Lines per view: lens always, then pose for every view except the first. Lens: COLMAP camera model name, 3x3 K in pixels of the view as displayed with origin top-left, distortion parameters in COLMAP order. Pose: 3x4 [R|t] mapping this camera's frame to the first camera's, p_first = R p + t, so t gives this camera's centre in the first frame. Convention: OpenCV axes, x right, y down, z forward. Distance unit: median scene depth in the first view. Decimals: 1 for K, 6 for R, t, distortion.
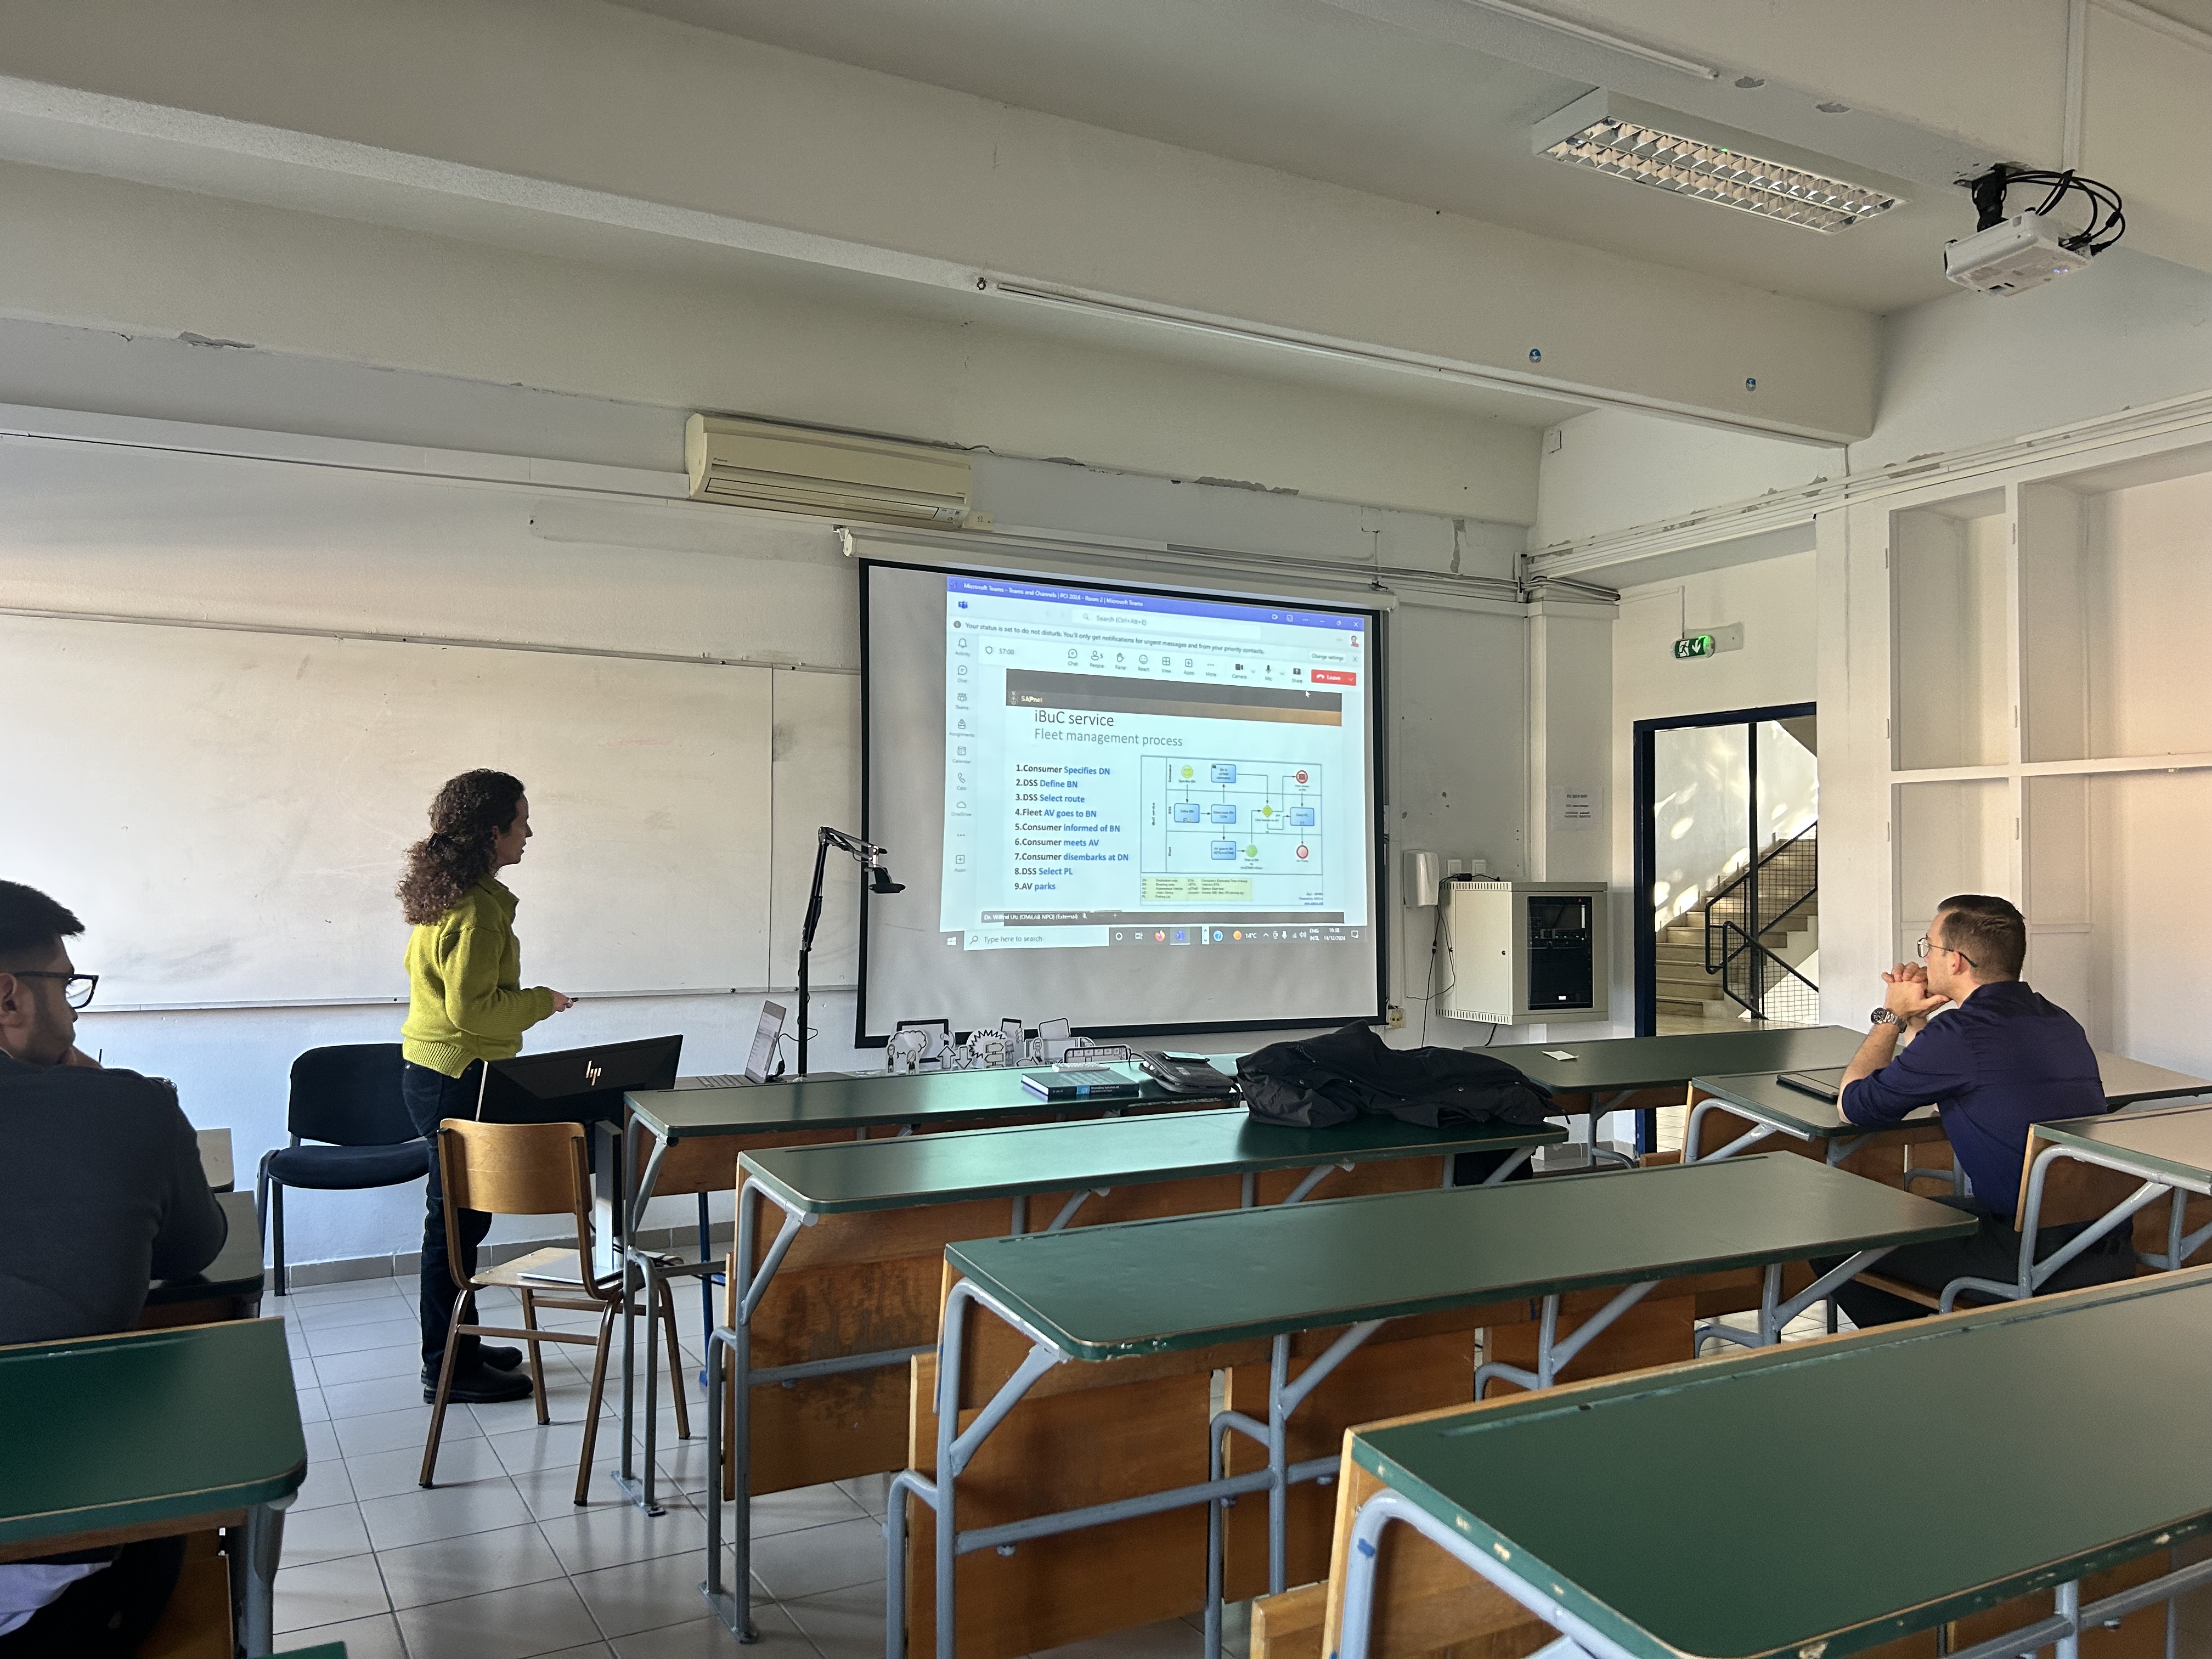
lens RADIAL K [[1633.4, 0, 1104.2], [0, 1633.4, 851.4], [0, 0, 1]] dist [0.129698, -0.232203]
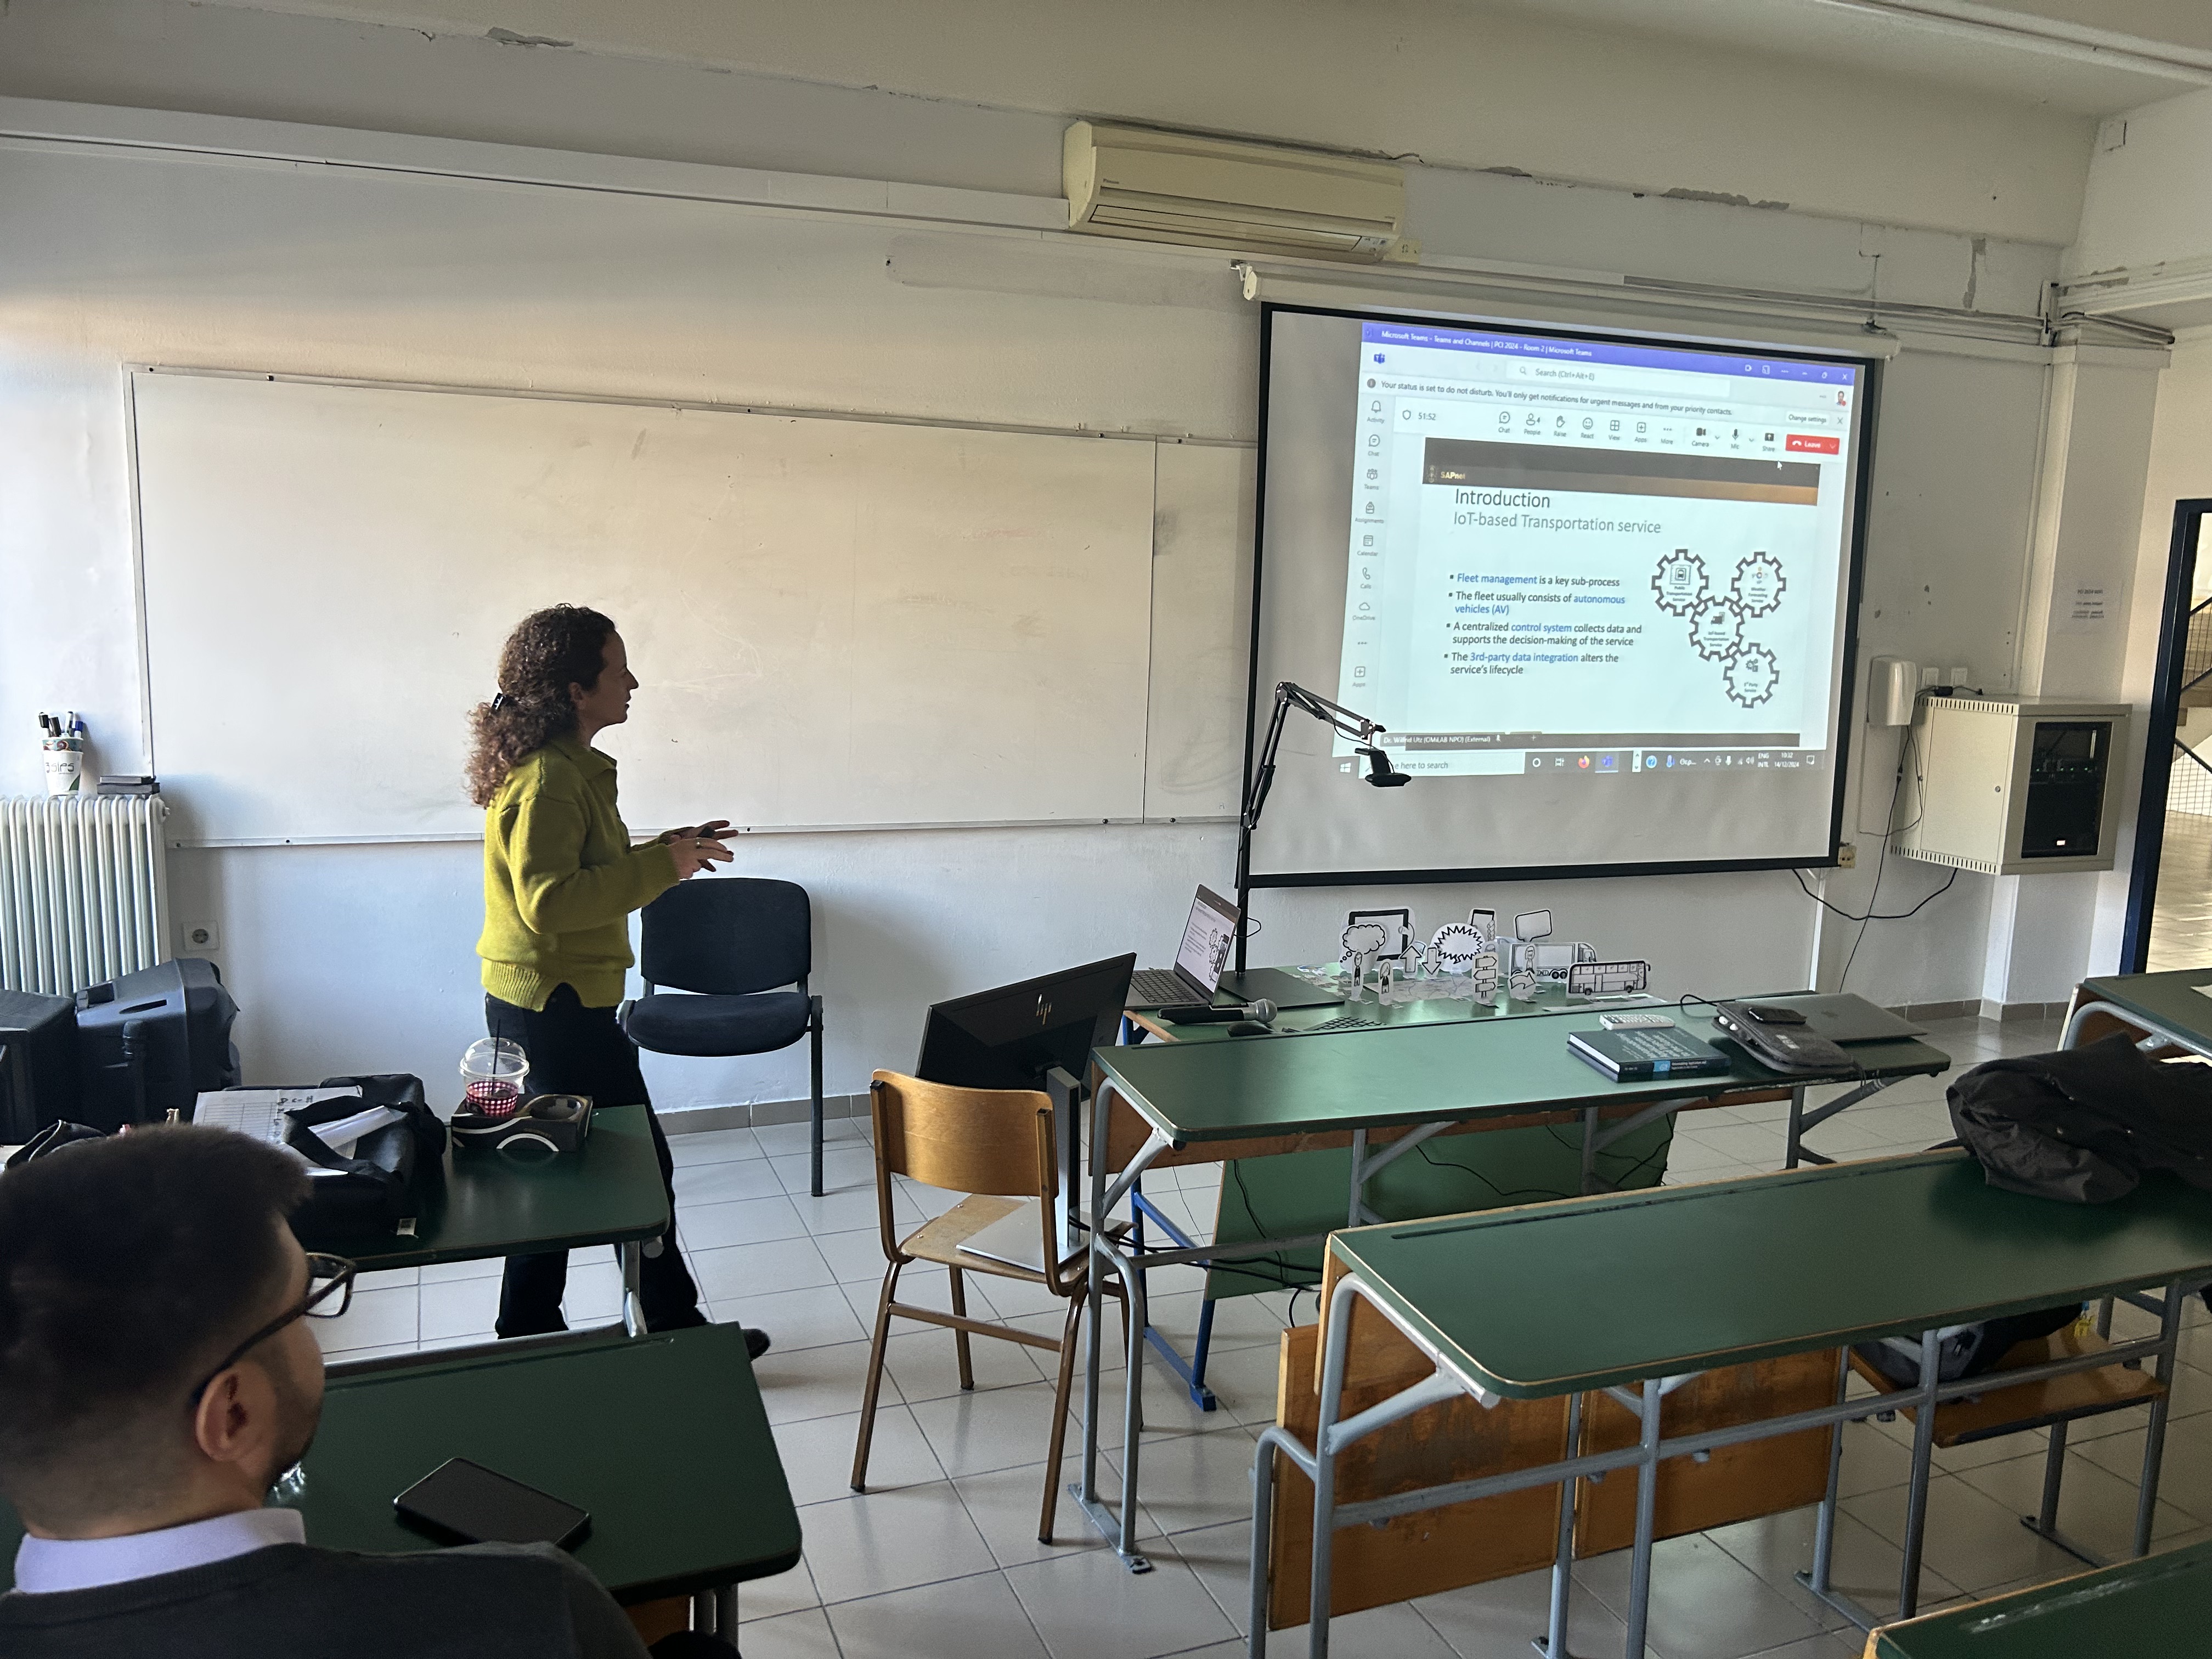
lens RADIAL K [[1657.5, 0, 1104.9], [0, 1657.5, 822.2], [0, 0, 1]] dist [0.032795, -0.030206]
pose [[0.991336, 0.043012, -0.124107, -0.104611], [-0.022729, 0.986785, 0.160436, -0.049967], [0.129367, -0.156225, 0.979213, 0.129645]]
